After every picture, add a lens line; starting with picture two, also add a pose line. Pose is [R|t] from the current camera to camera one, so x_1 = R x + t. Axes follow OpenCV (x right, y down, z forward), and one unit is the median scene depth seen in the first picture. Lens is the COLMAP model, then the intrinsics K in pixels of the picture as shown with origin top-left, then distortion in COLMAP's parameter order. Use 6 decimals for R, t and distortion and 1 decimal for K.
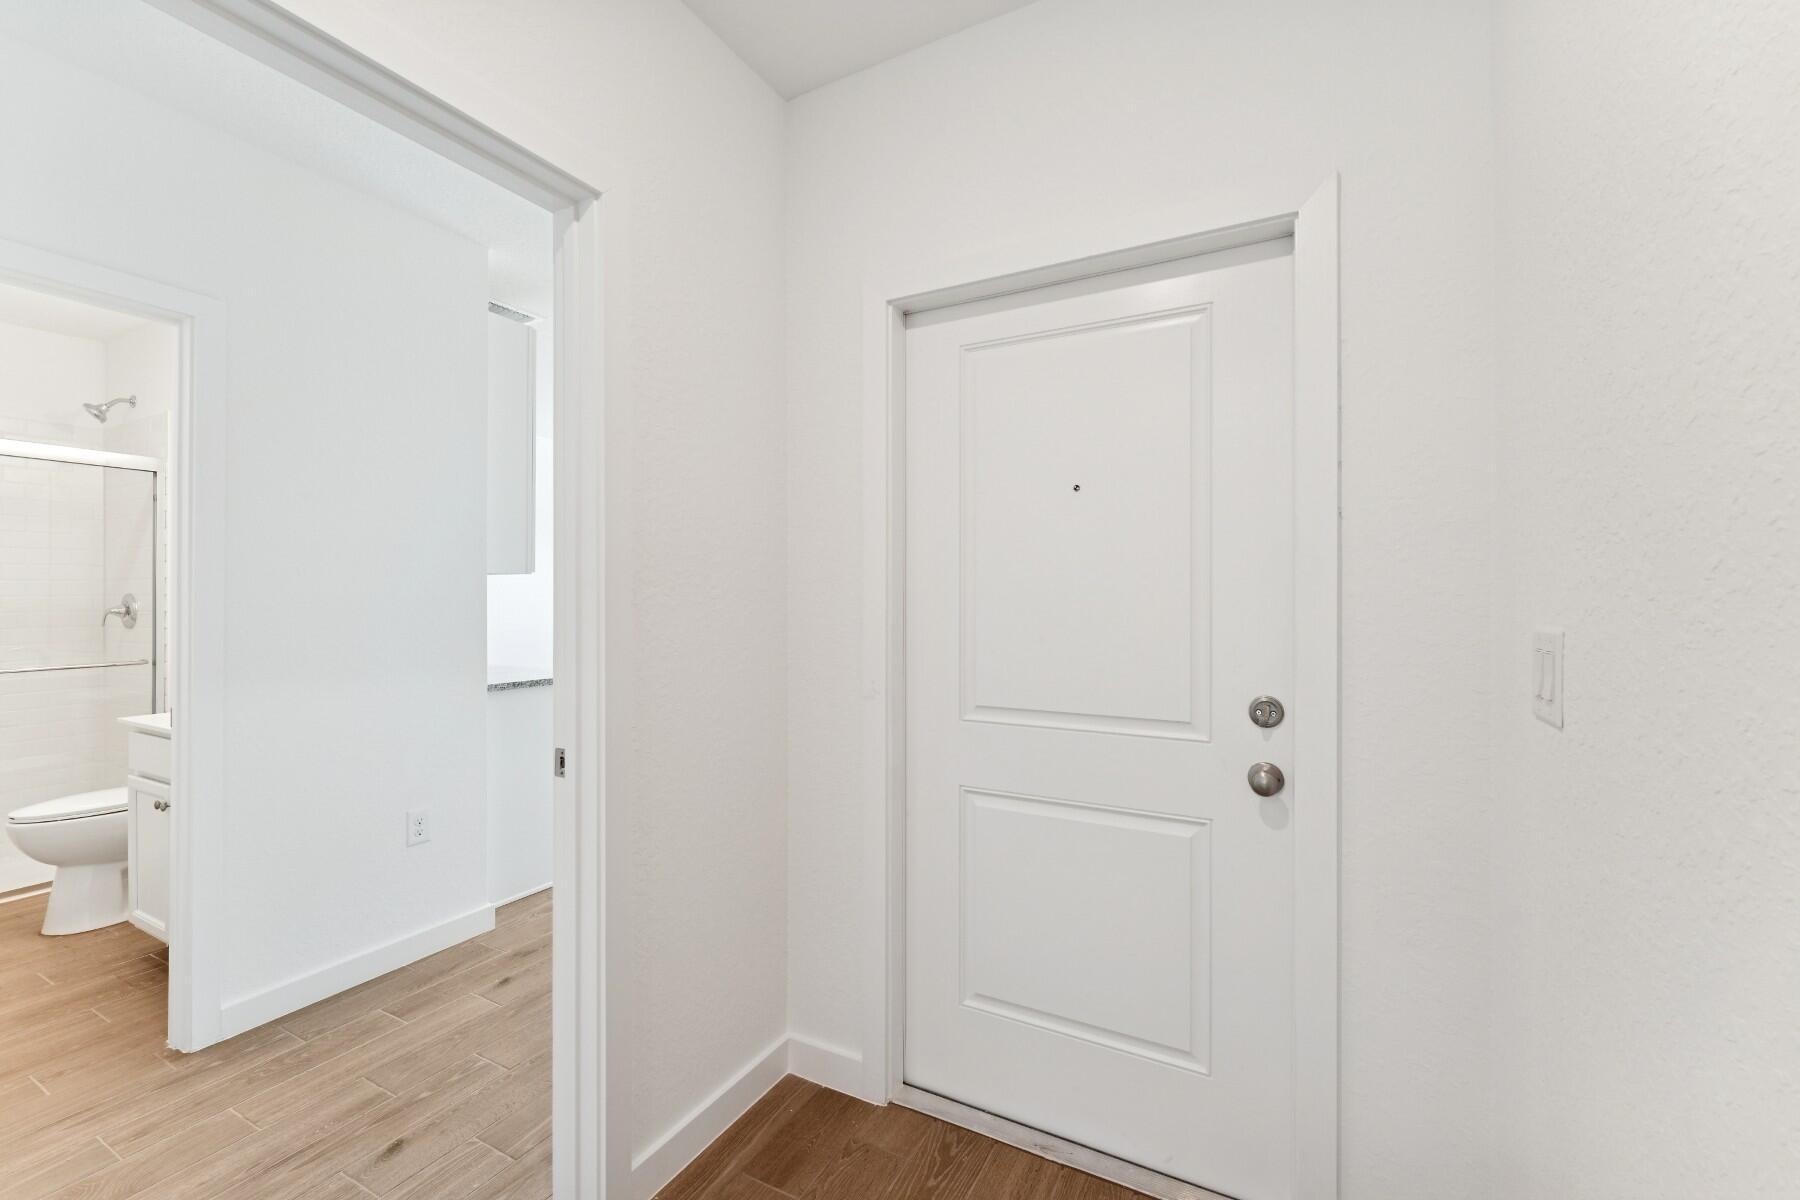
lens RADIAL K [[730.8, 0, 902.7], [0, 730.8, 593.1], [0, 0, 1]] dist [0.001108, -0.000240]
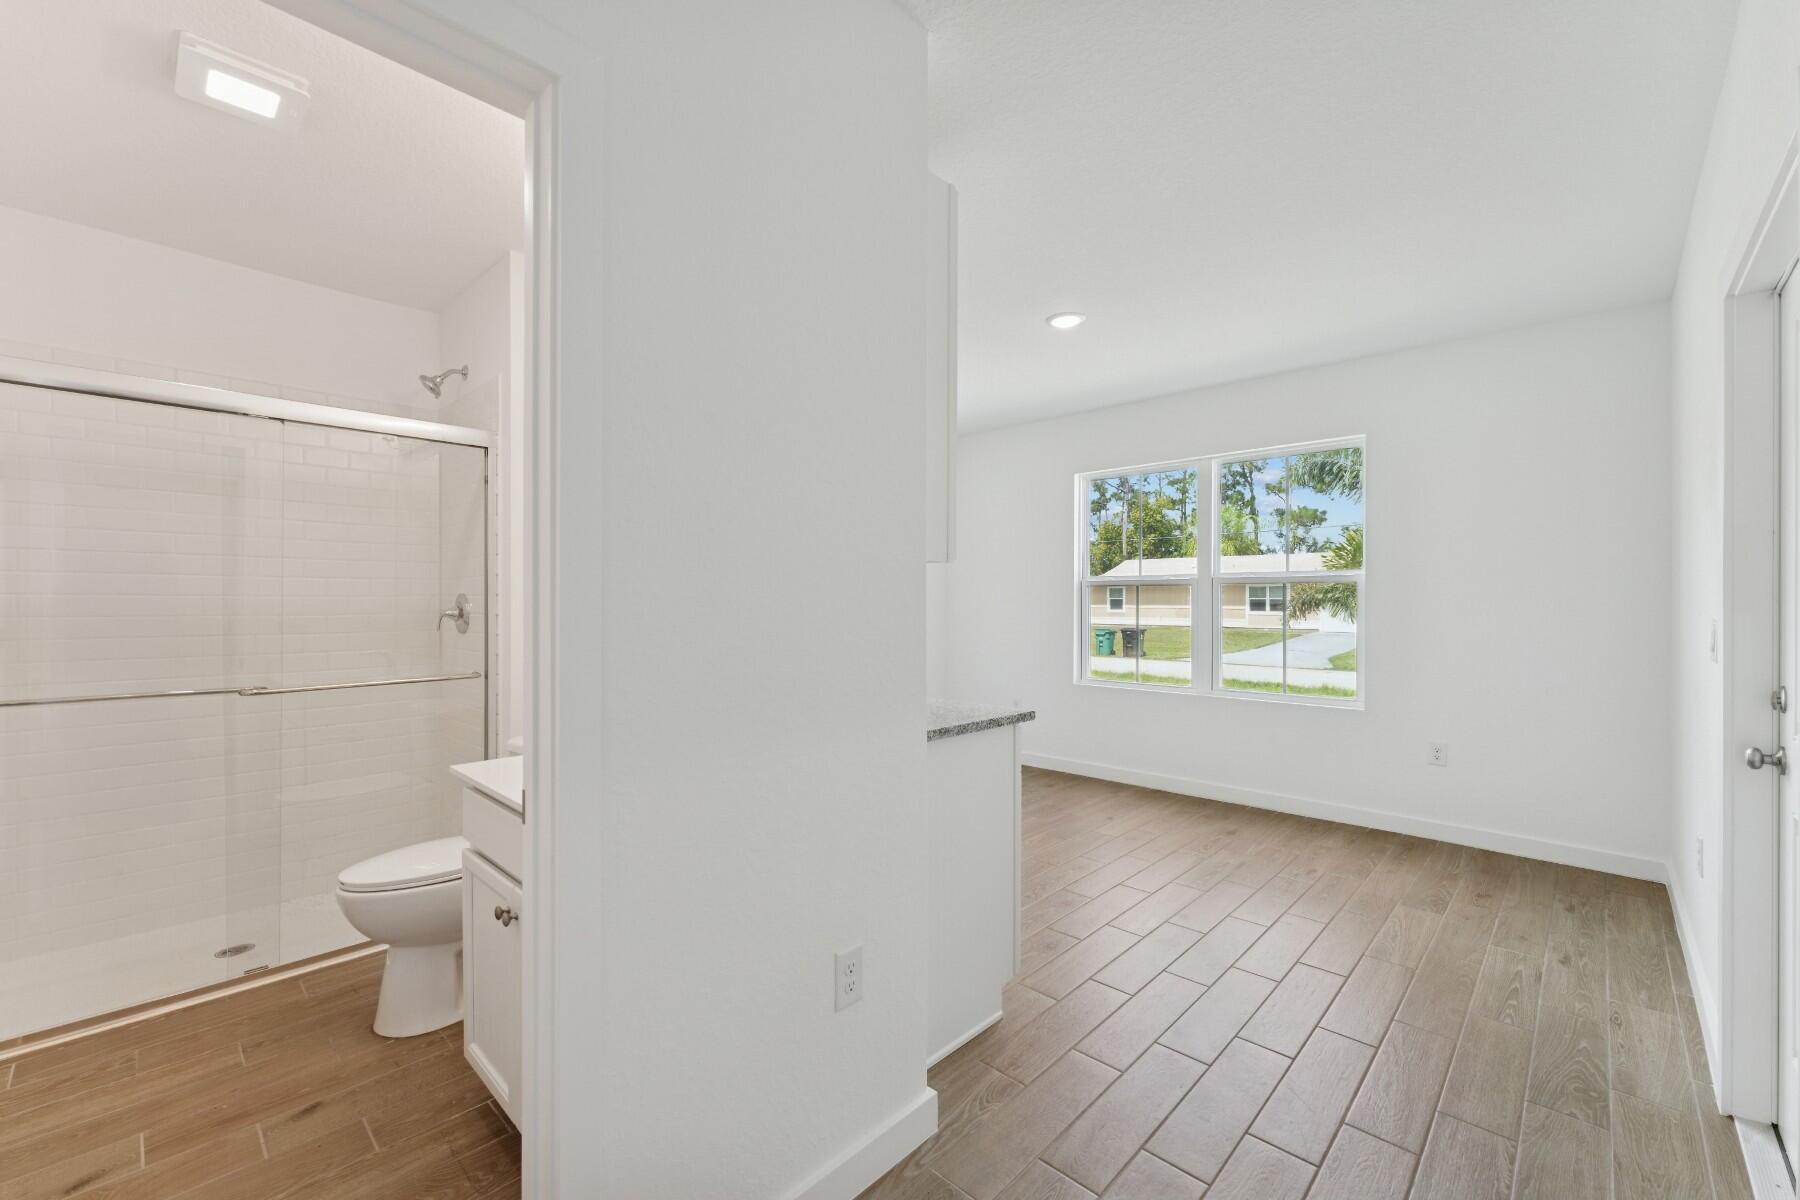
lens RADIAL K [[730.8, 0, 900.5], [0, 730.8, 590.2], [0, 0, 1]] dist [0.001108, -0.000240]
pose [[0.963274, -0.005704, -0.268460, -0.341329], [0.004834, 0.999981, -0.003901, 0.003095], [0.268477, 0.002460, 0.963283, 0.320835]]
